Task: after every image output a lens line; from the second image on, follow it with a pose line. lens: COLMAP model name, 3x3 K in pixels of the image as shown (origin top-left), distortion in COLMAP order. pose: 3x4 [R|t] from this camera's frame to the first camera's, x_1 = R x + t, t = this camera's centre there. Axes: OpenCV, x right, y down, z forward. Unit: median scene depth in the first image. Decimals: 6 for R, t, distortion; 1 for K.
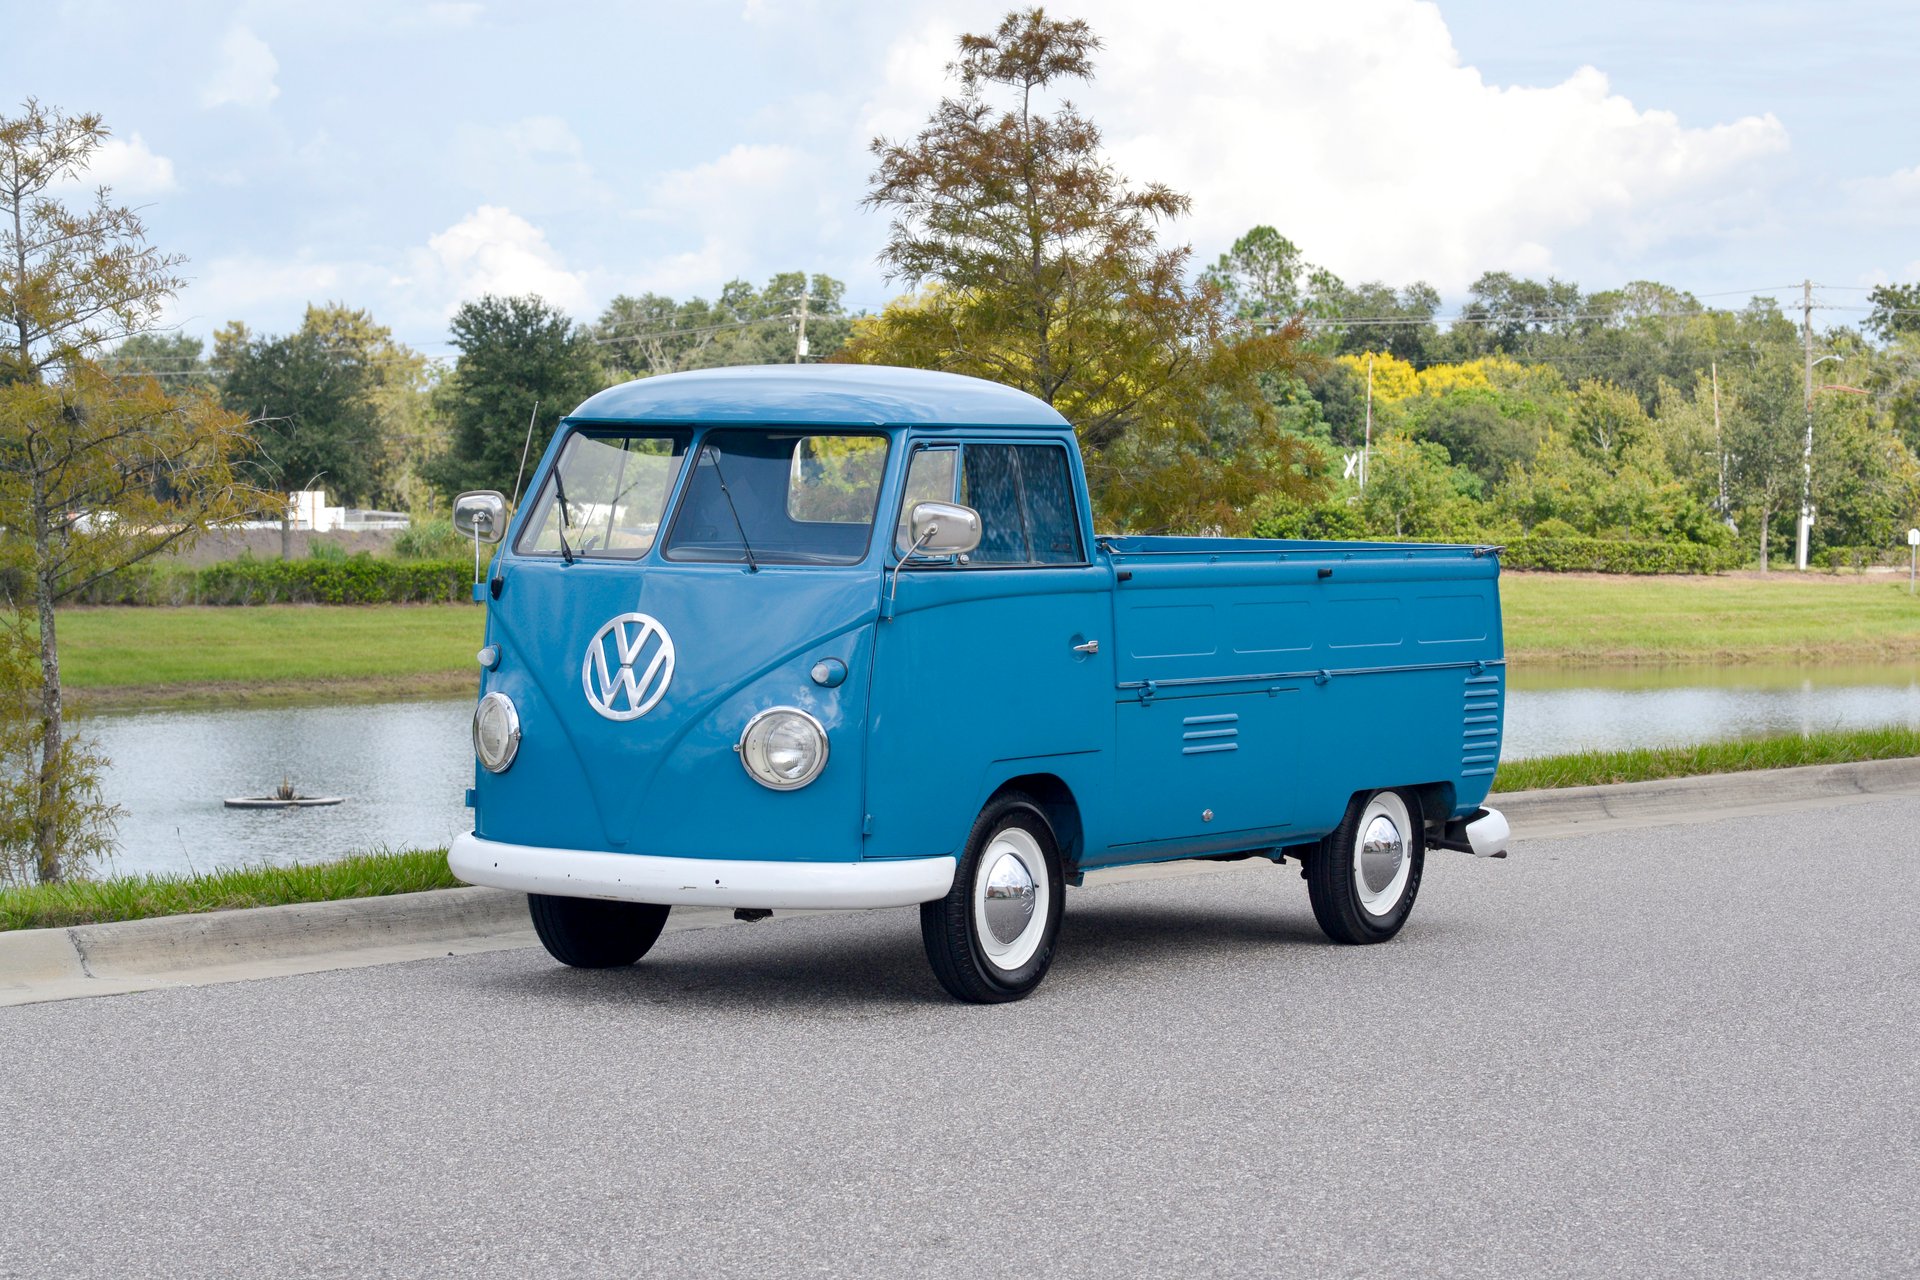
lens RADIAL K [[4487.3, 0, 960.0], [0, 4487.3, 640.0], [0, 0, 1]] dist [0.001999, 0.710165]
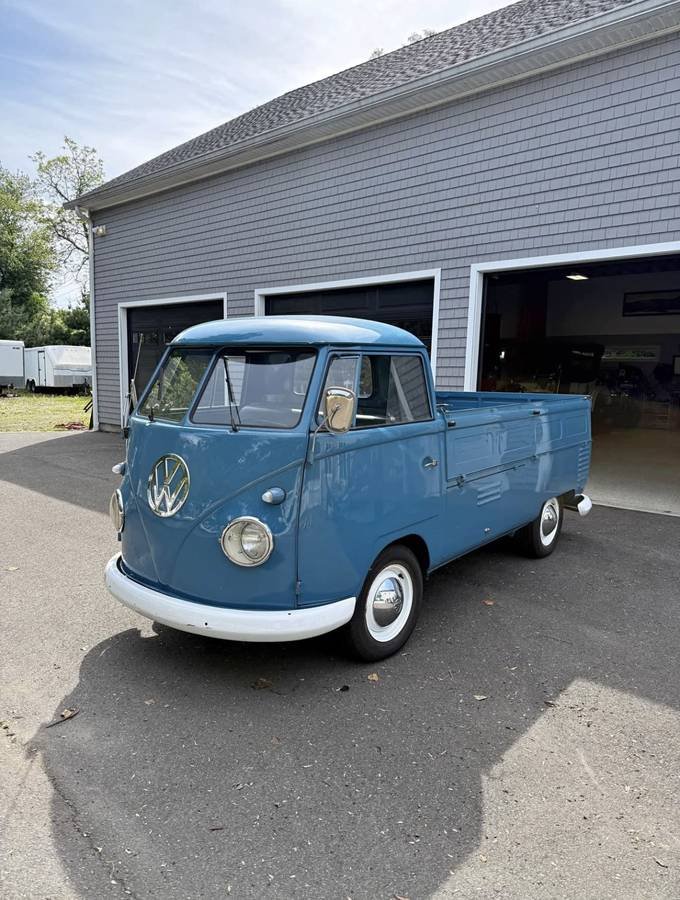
lens RADIAL K [[678.2, 0, 323.2], [0, 678.2, 445.5], [0, 0, 1]] dist [-0.024727, -0.003324]
pose [[0.993842, 0.008996, -0.110445, 0.014934], [0.001784, 0.995271, 0.097124, -0.034521], [0.110796, -0.096723, 0.989125, 0.742642]]
